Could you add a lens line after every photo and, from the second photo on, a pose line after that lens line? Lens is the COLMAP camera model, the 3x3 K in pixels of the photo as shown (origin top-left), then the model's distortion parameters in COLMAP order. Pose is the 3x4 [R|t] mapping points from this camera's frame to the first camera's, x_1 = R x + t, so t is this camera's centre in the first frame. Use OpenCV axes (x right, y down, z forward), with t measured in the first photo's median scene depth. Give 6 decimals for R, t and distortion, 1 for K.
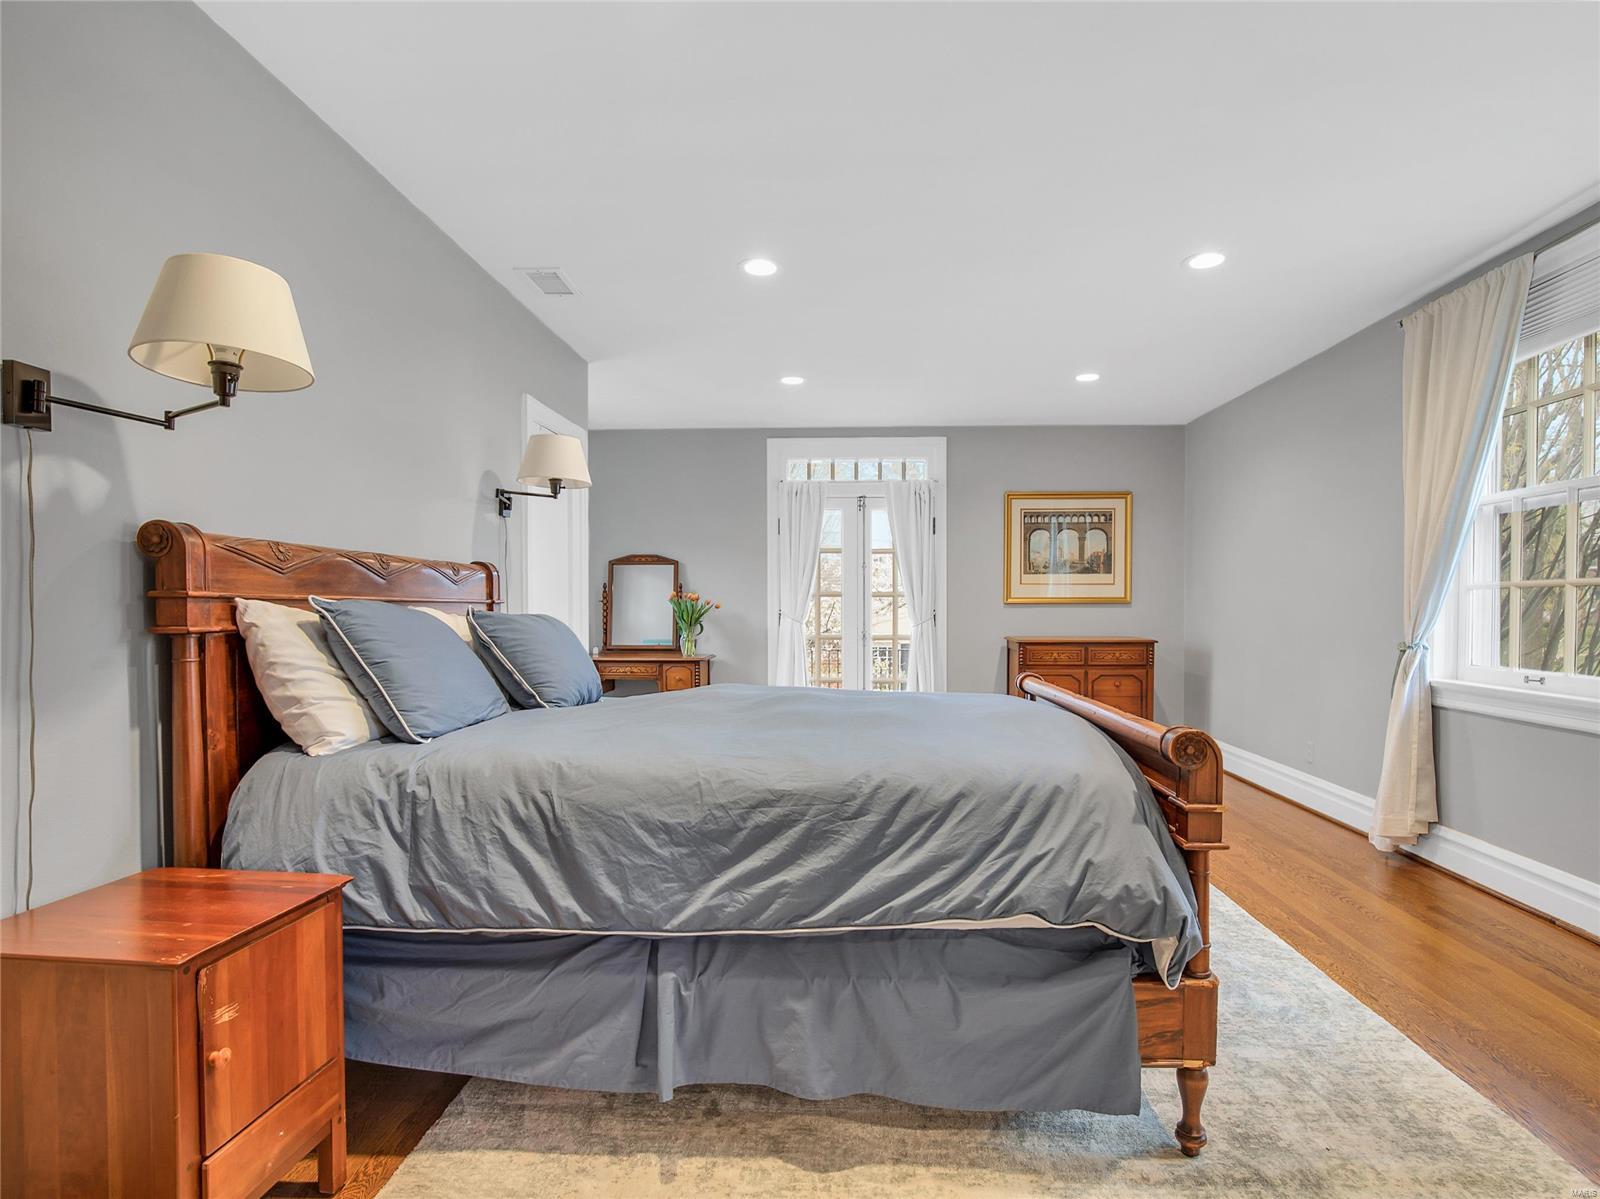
lens RADIAL K [[848.7, 0, 811.3], [0, 848.7, 608.1], [0, 0, 1]] dist [-0.022681, 0.001549]
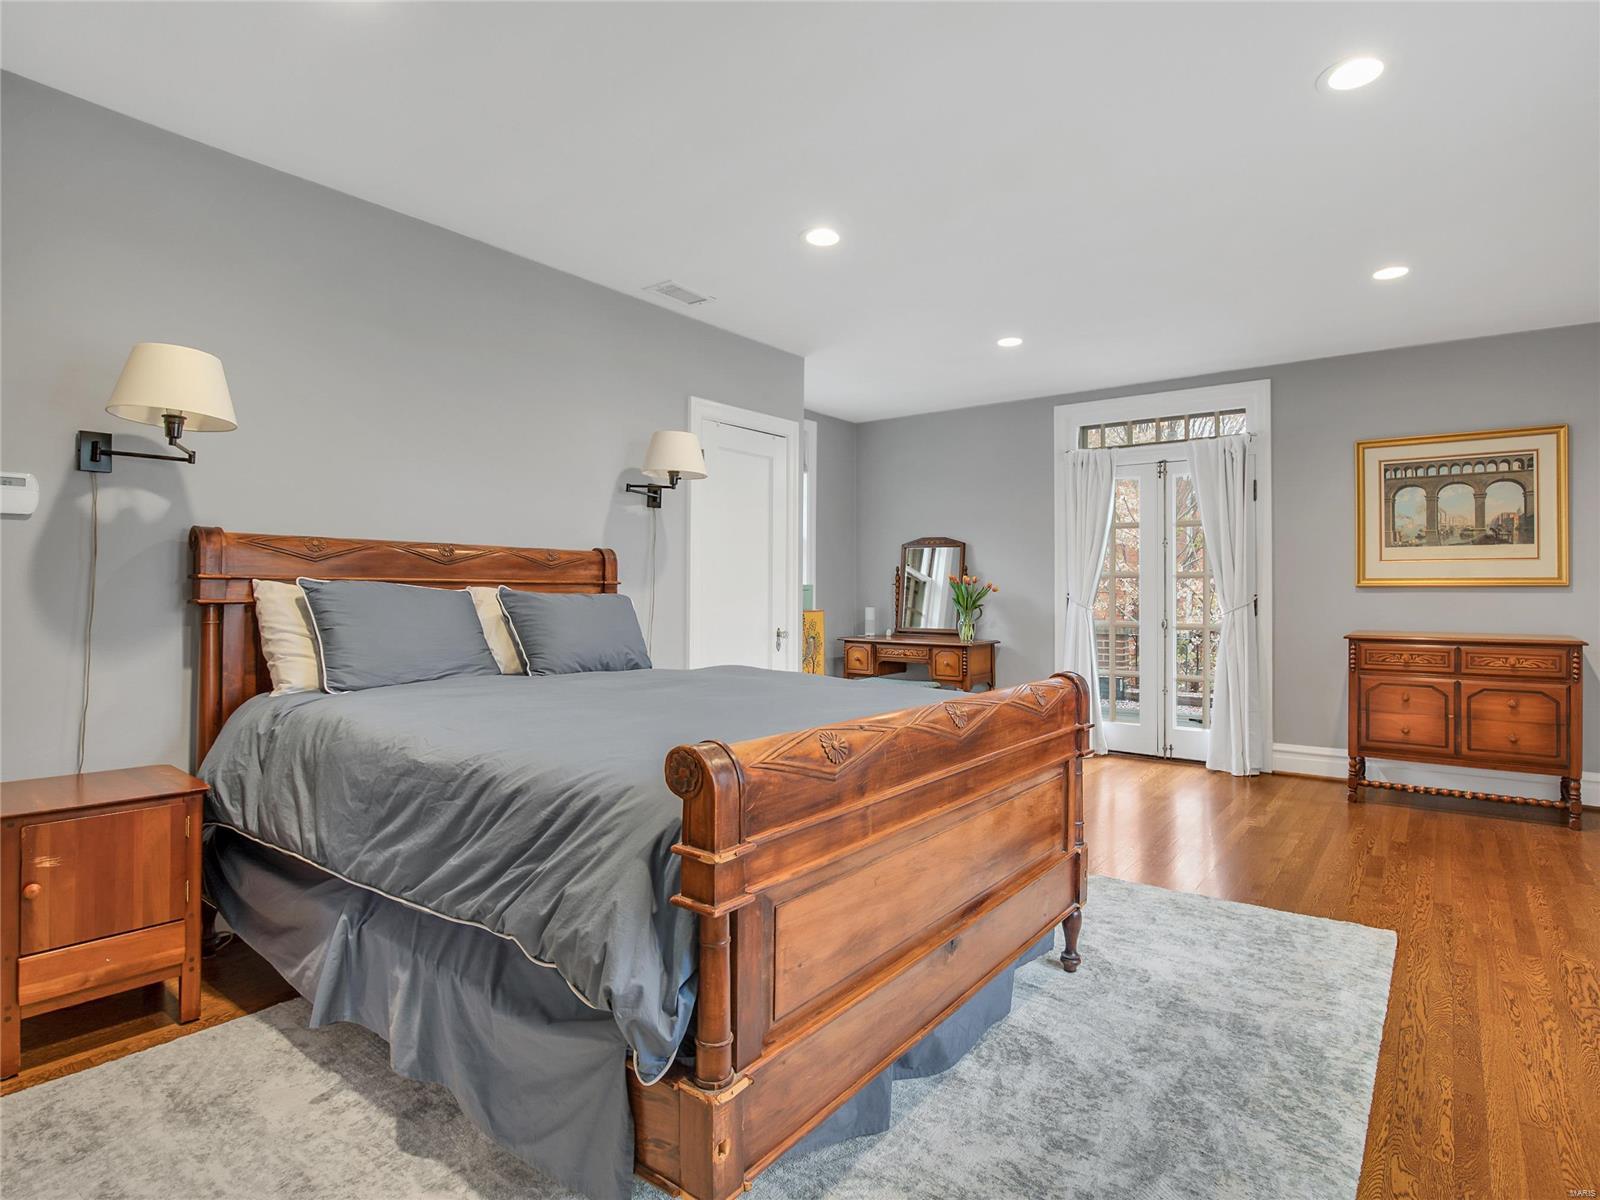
lens RADIAL K [[834.5, 0, 802.5], [0, 834.5, 565.4], [0, 0, 1]] dist [-0.019416, 0.001598]
pose [[0.825597, -0.013333, -0.564102, 0.602176], [-0.004876, 0.999515, -0.030761, 0.002055], [0.564239, 0.028147, 0.825132, 0.272779]]
